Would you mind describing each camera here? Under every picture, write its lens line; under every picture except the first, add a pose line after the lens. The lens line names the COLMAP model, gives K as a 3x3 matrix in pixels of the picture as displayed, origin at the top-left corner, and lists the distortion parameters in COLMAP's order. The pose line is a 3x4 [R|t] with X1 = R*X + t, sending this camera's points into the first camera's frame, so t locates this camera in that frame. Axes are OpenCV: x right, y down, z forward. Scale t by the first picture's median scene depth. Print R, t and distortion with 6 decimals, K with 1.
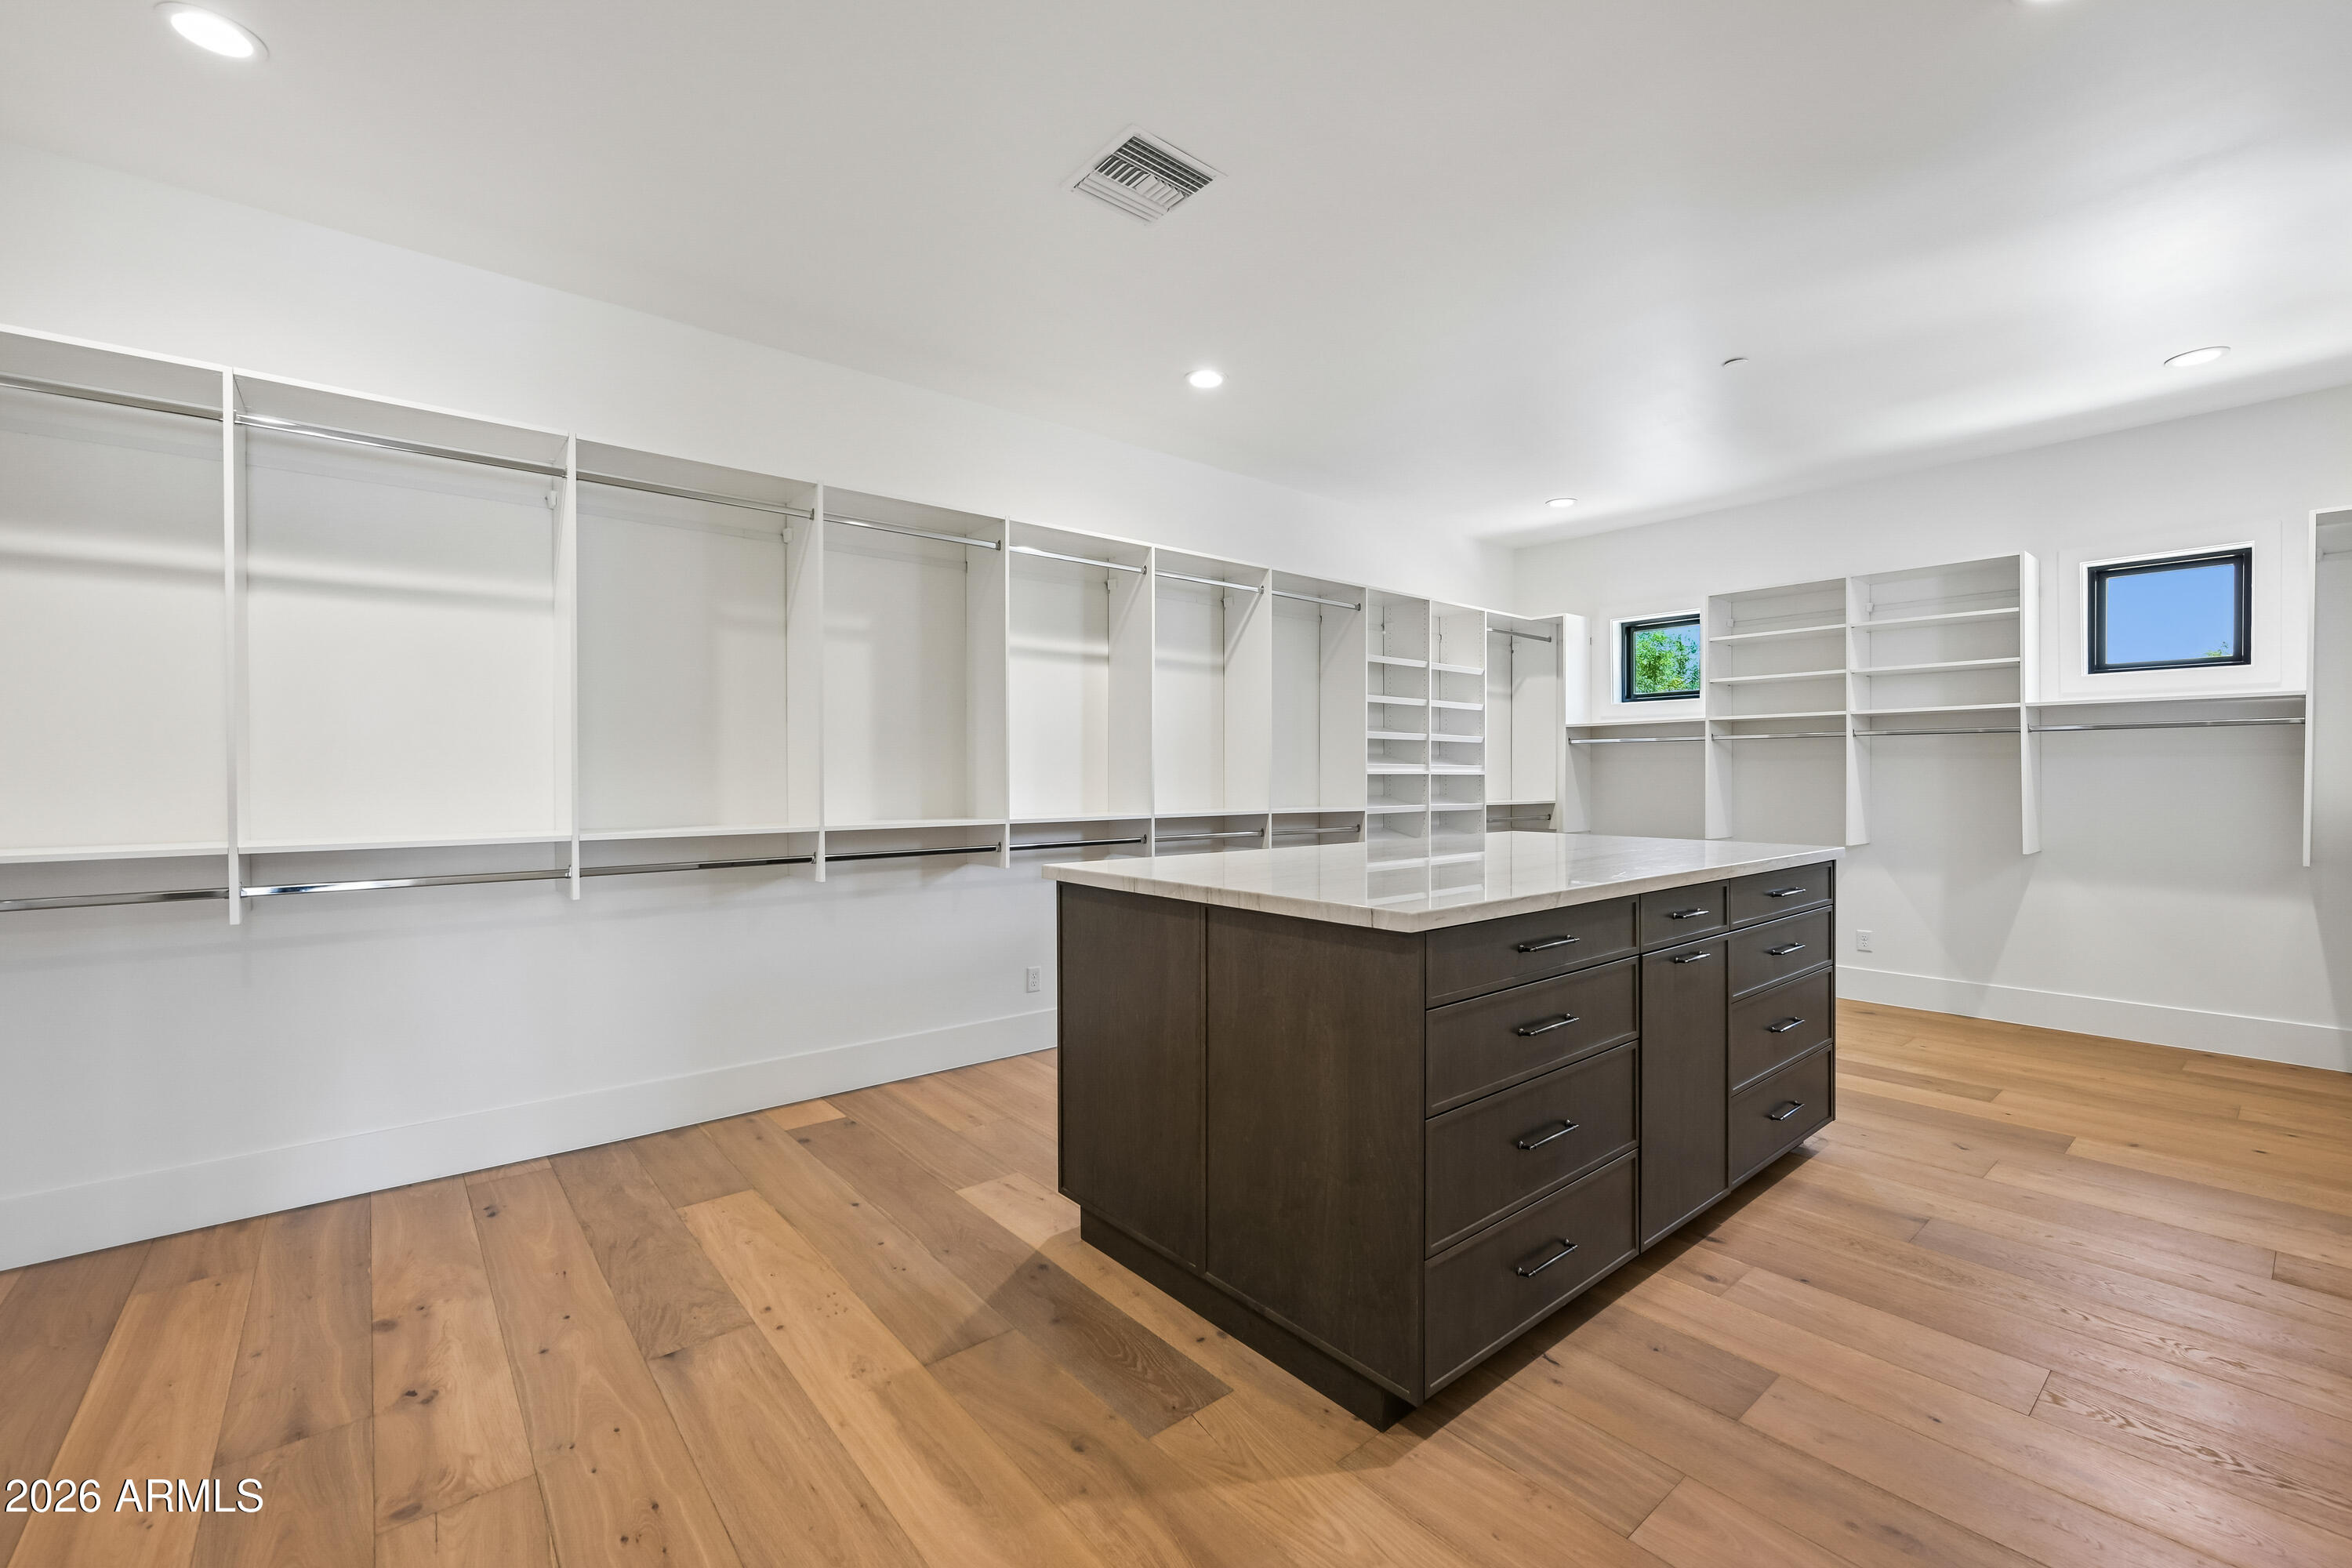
lens RADIAL K [[971.4, 0, 1176.0], [0, 971.4, 784.0], [0, 0, 1]] dist [0.017264, 0.000002]
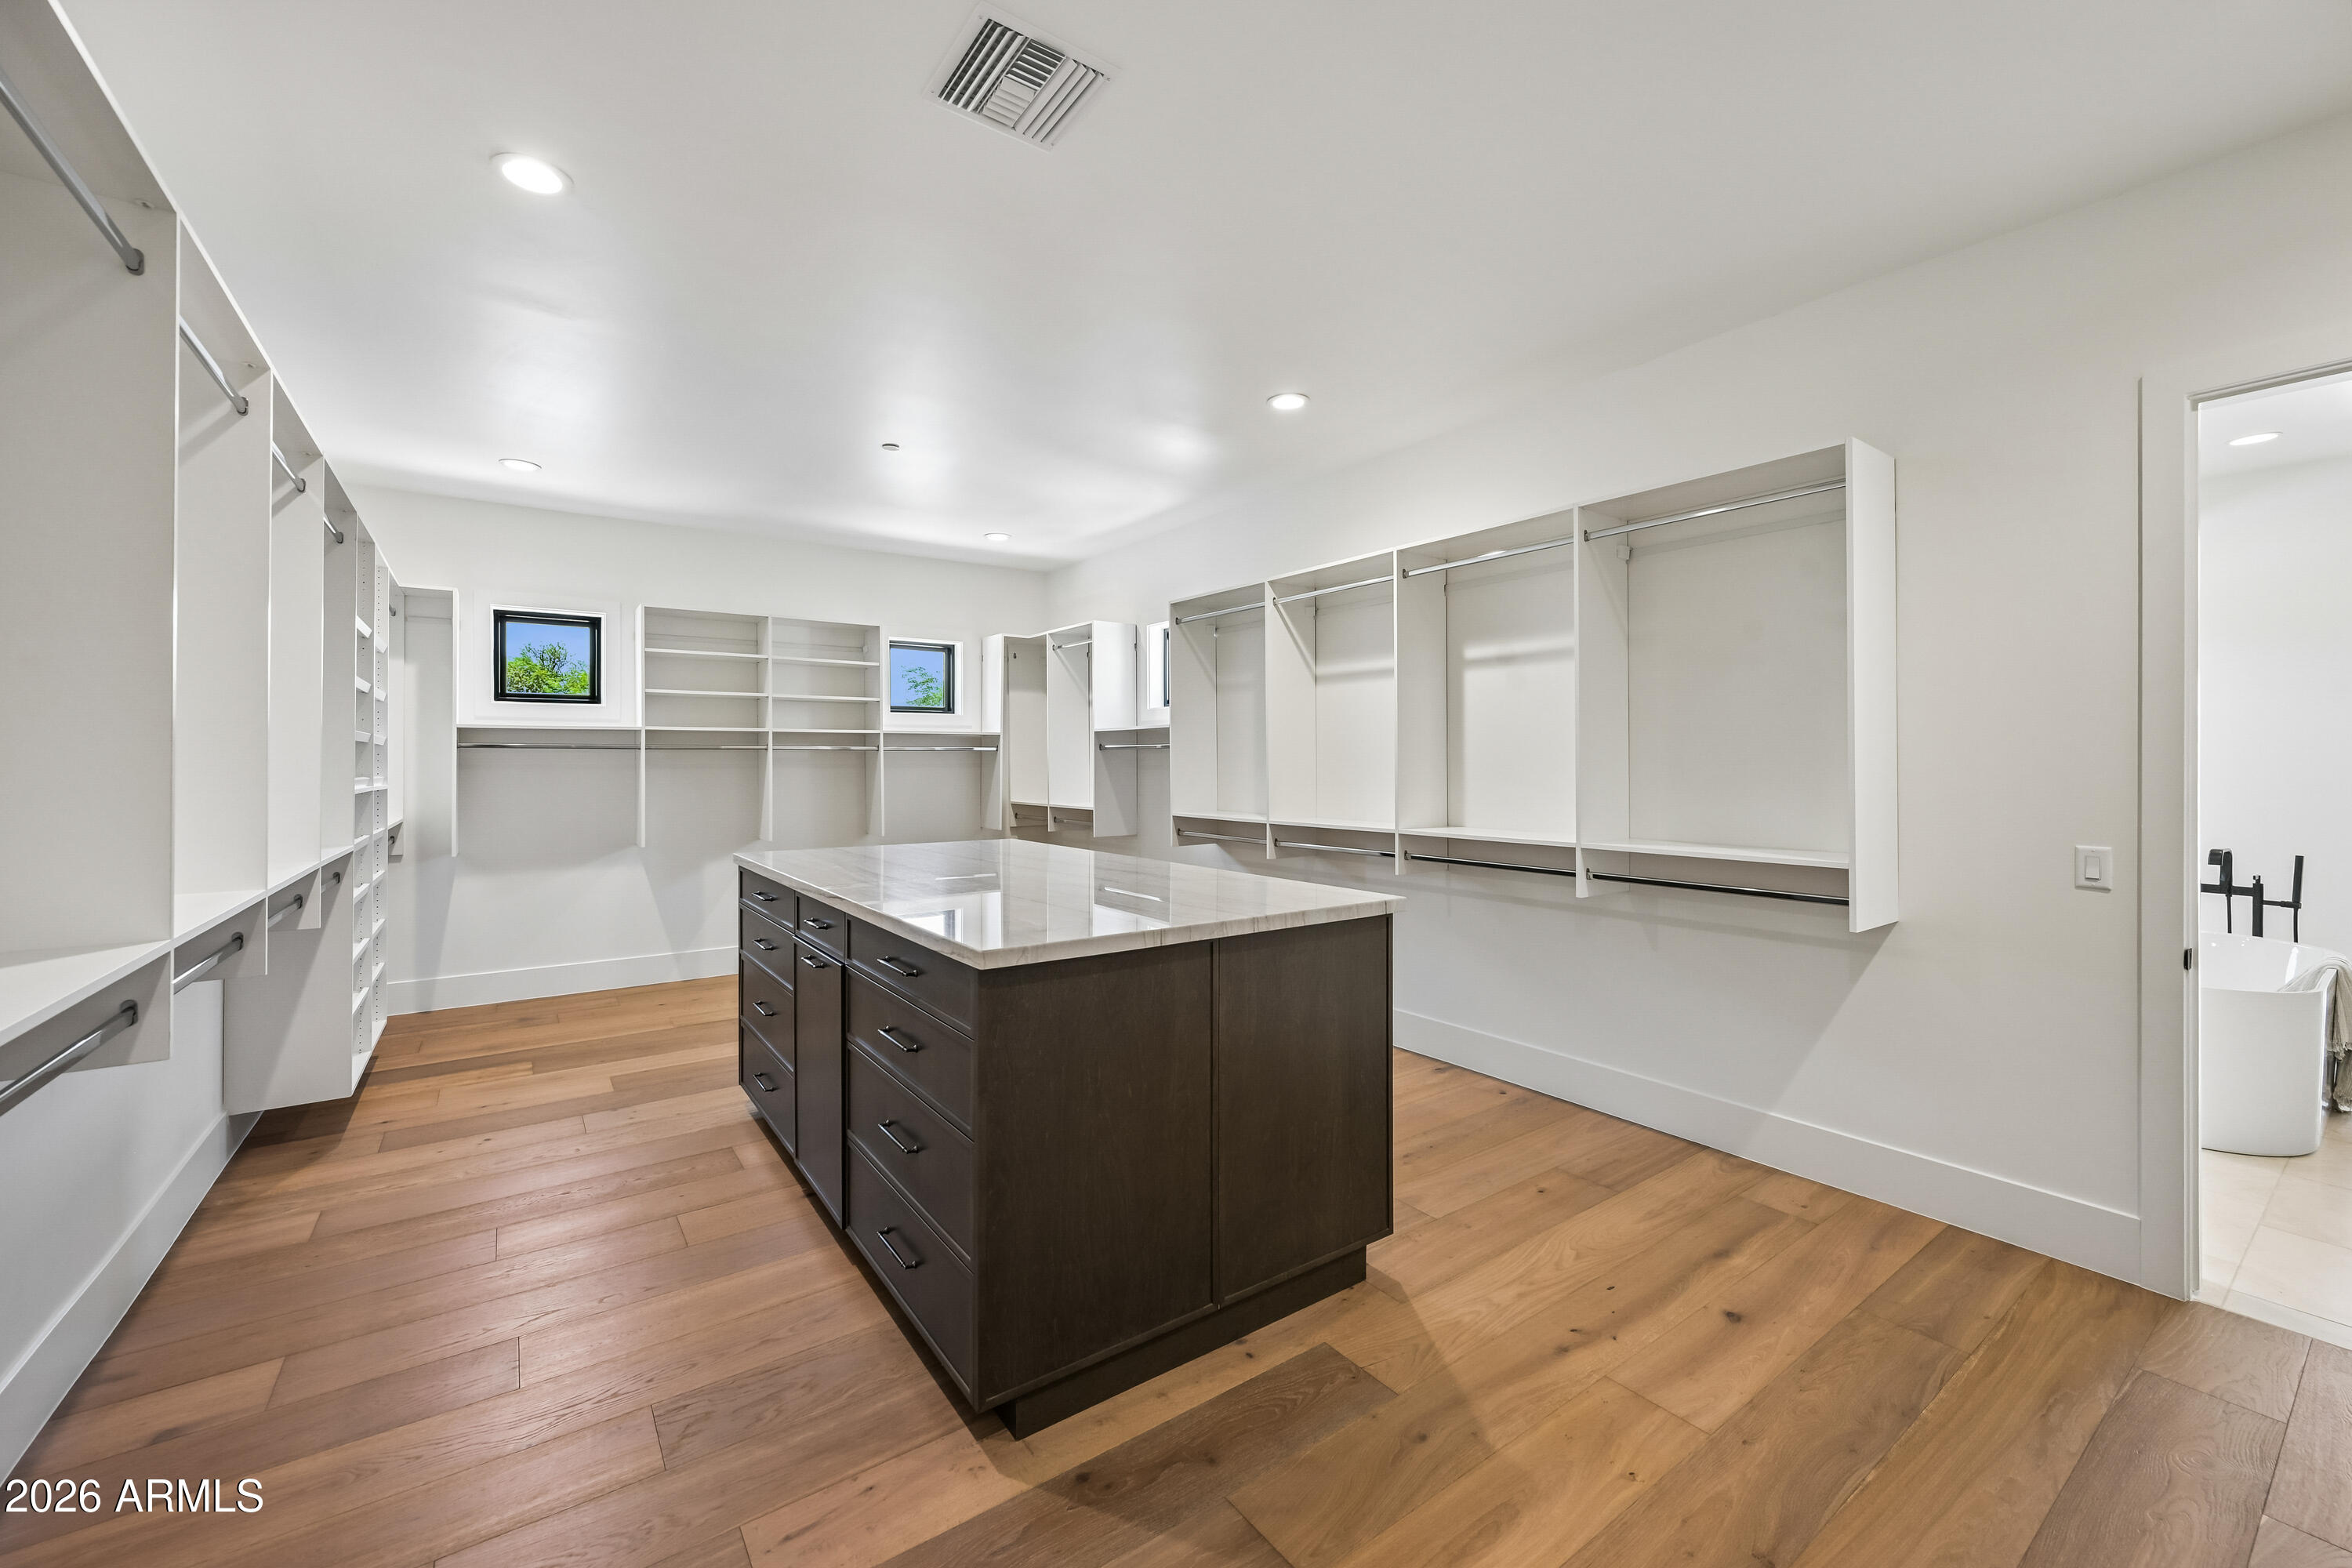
lens RADIAL K [[940.4, 0, 1176.0], [0, 940.4, 784.0], [0, 0, 1]] dist [-0.048458, 0.000146]
pose [[0.077672, -0.011643, 0.996911, -0.693847], [0.025567, 0.999626, 0.009682, -0.013921], [-0.996651, 0.024736, 0.077941, 0.760345]]
